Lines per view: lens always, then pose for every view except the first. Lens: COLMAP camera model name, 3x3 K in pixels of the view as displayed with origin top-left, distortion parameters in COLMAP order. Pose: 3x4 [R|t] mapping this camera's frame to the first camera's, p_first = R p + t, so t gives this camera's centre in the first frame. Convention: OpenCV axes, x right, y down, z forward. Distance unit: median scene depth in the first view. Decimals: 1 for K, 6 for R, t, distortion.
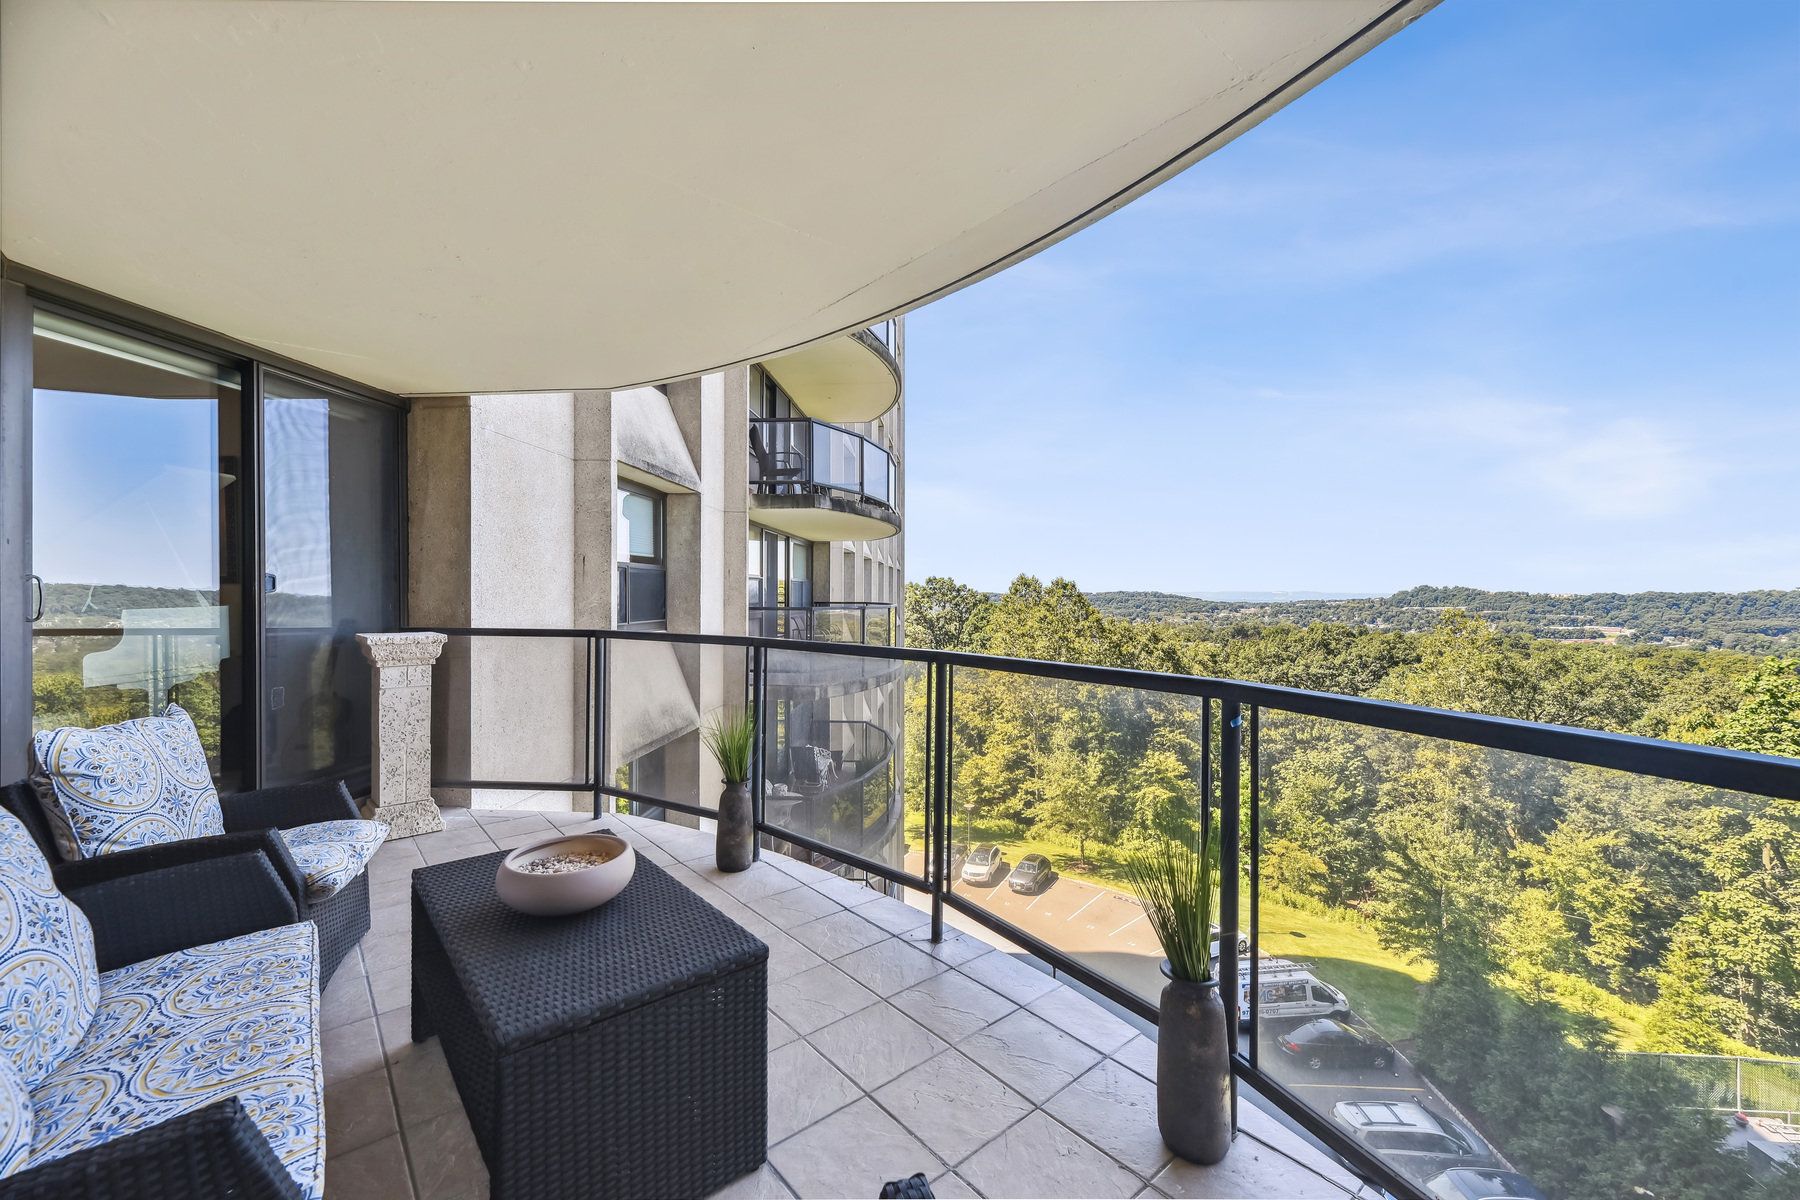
lens RADIAL K [[720.3, 0, 900.0], [0, 720.3, 600.0], [0, 0, 1]] dist [0.001038, 0.000052]
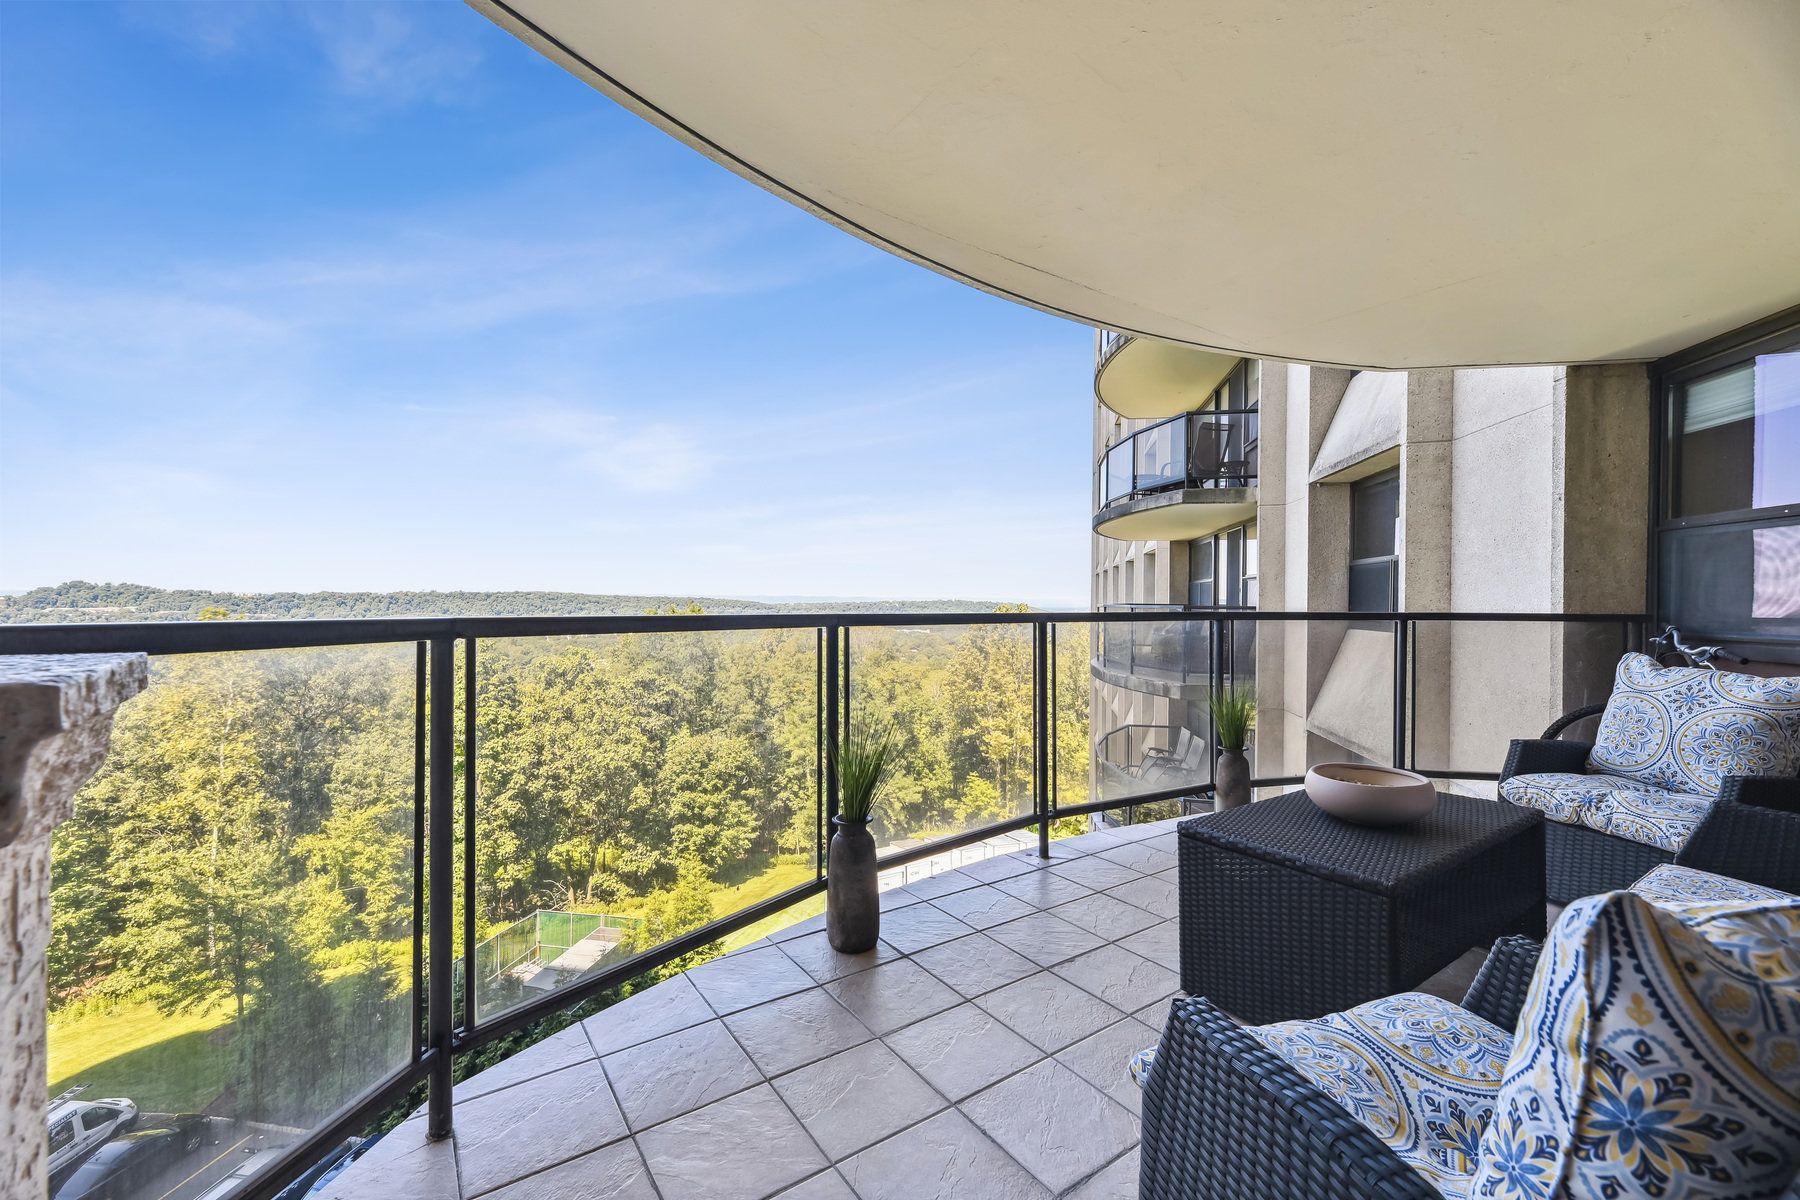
lens RADIAL K [[731.8, 0, 900.9], [0, 731.8, 612.7], [0, 0, 1]] dist [0.000049, -0.000003]
pose [[0.098048, -0.020010, 0.994981, -0.072332], [0.001460, 0.999800, 0.019963, 0.003160], [-0.995181, -0.000504, 0.098057, 0.071113]]
